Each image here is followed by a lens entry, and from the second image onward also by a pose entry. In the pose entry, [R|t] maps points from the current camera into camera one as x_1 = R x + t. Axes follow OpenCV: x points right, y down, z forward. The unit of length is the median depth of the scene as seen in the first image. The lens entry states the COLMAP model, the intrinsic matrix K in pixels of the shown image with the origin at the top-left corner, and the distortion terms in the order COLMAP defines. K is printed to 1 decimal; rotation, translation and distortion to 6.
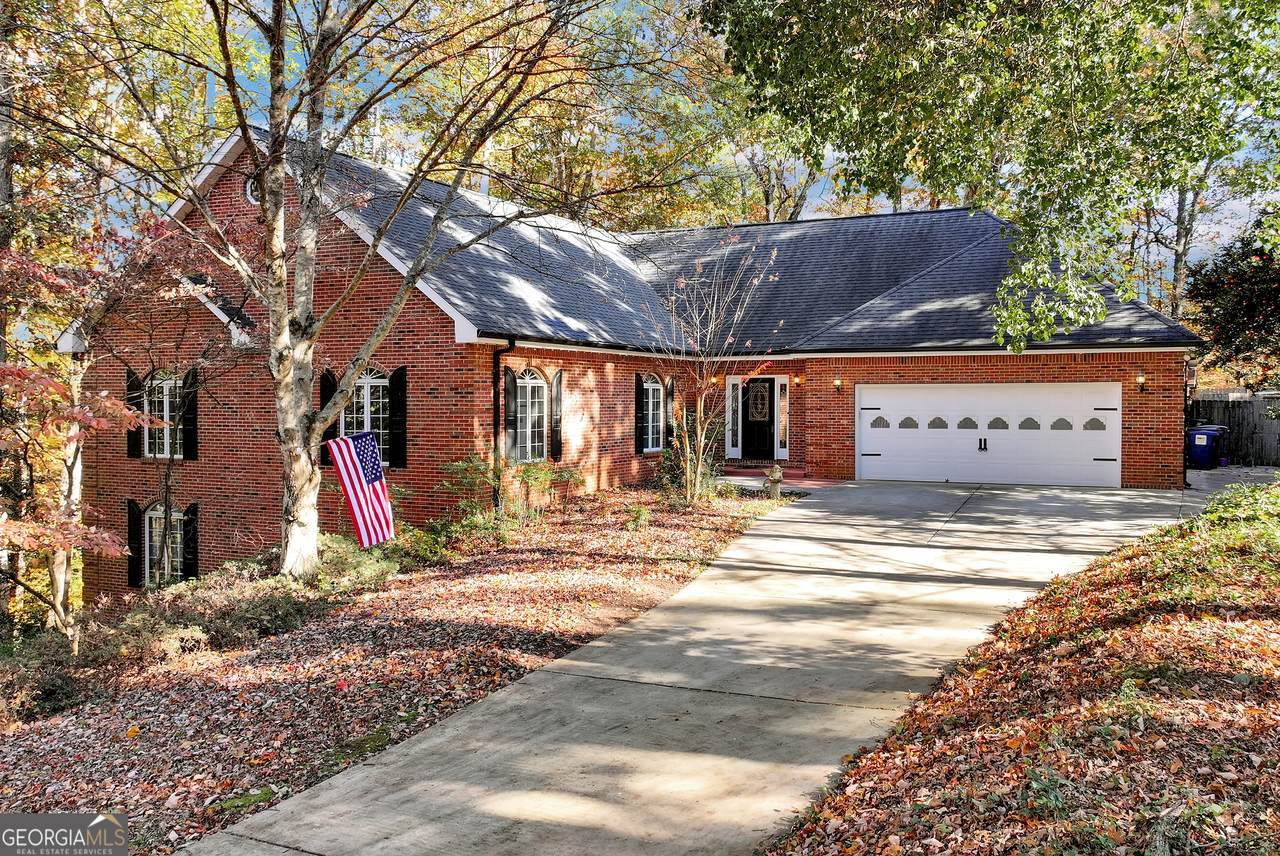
lens RADIAL K [[1054.4, 0, 667.3], [0, 1054.4, 456.0], [0, 0, 1]] dist [0.028948, -0.002804]
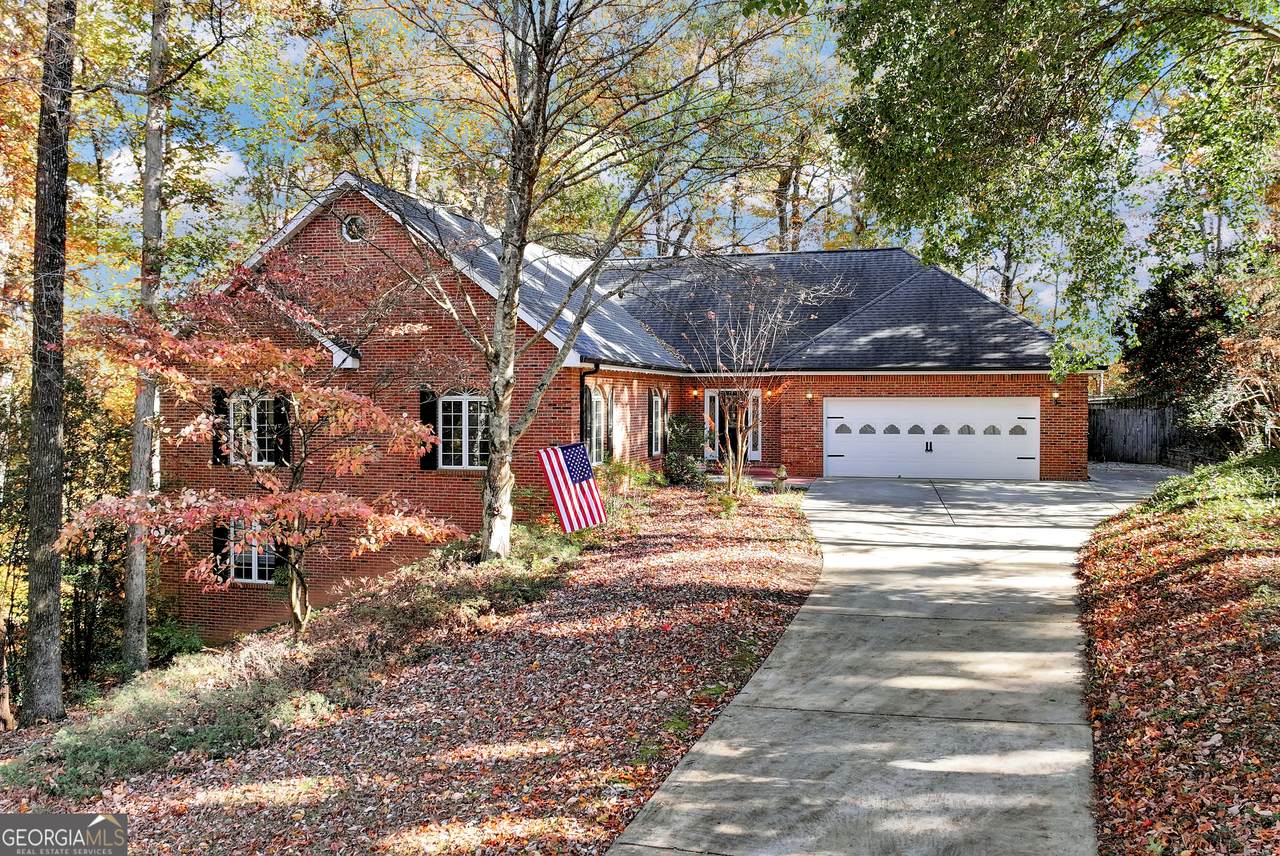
lens RADIAL K [[1057.7, 0, 640.0], [0, 1057.7, 428.0], [0, 0, 1]] dist [0.038124, 0.000784]
pose [[0.984075, -0.005270, 0.177676, -0.263433], [0.010093, 0.999604, -0.026254, -0.003850], [-0.177467, 0.027629, 0.983739, -0.163809]]
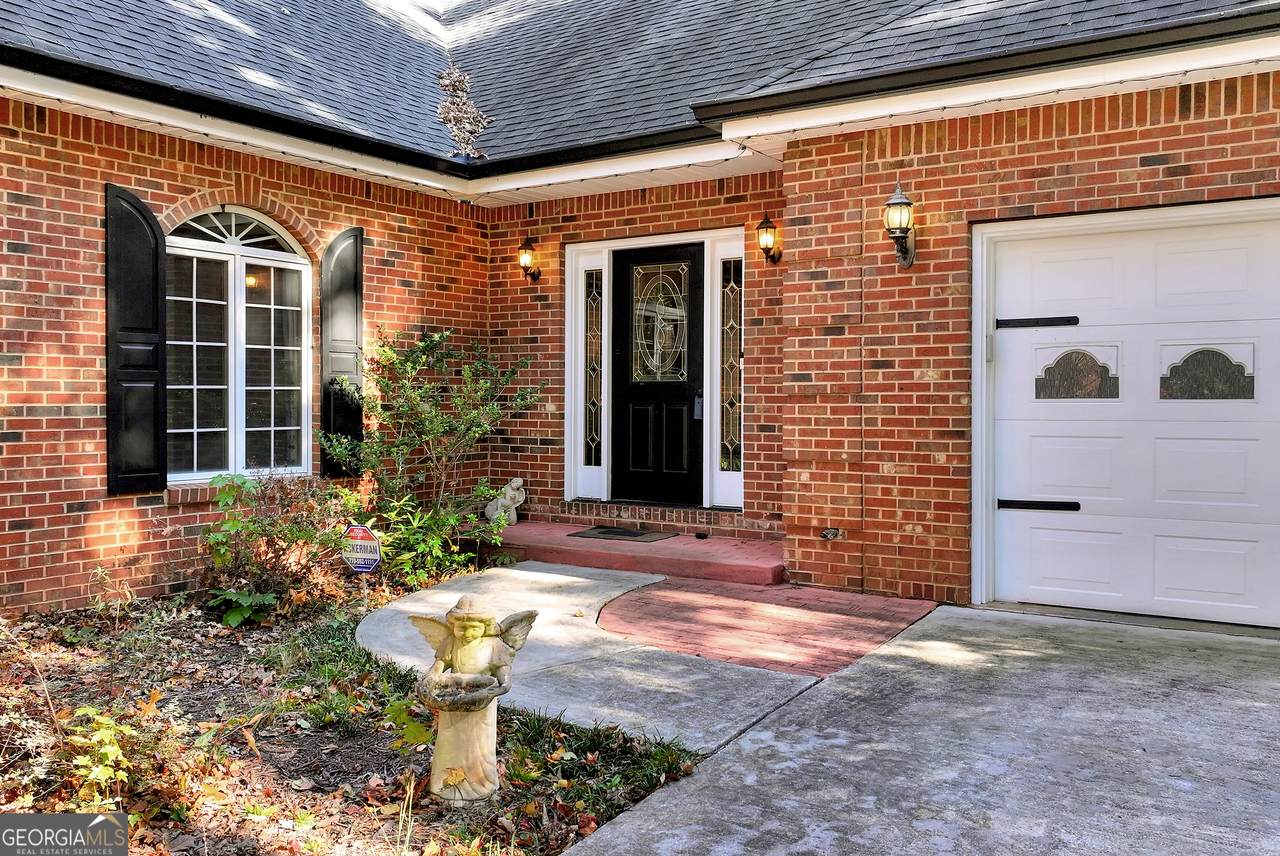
lens RADIAL K [[1057.7, 0, 640.0], [0, 1057.7, 428.0], [0, 0, 1]] dist [0.038124, 0.000784]
pose [[0.990552, 0.003700, -0.137084, 0.145940], [-0.007288, 0.999644, -0.025679, -0.013576], [0.136940, 0.026436, 0.990226, 0.801876]]
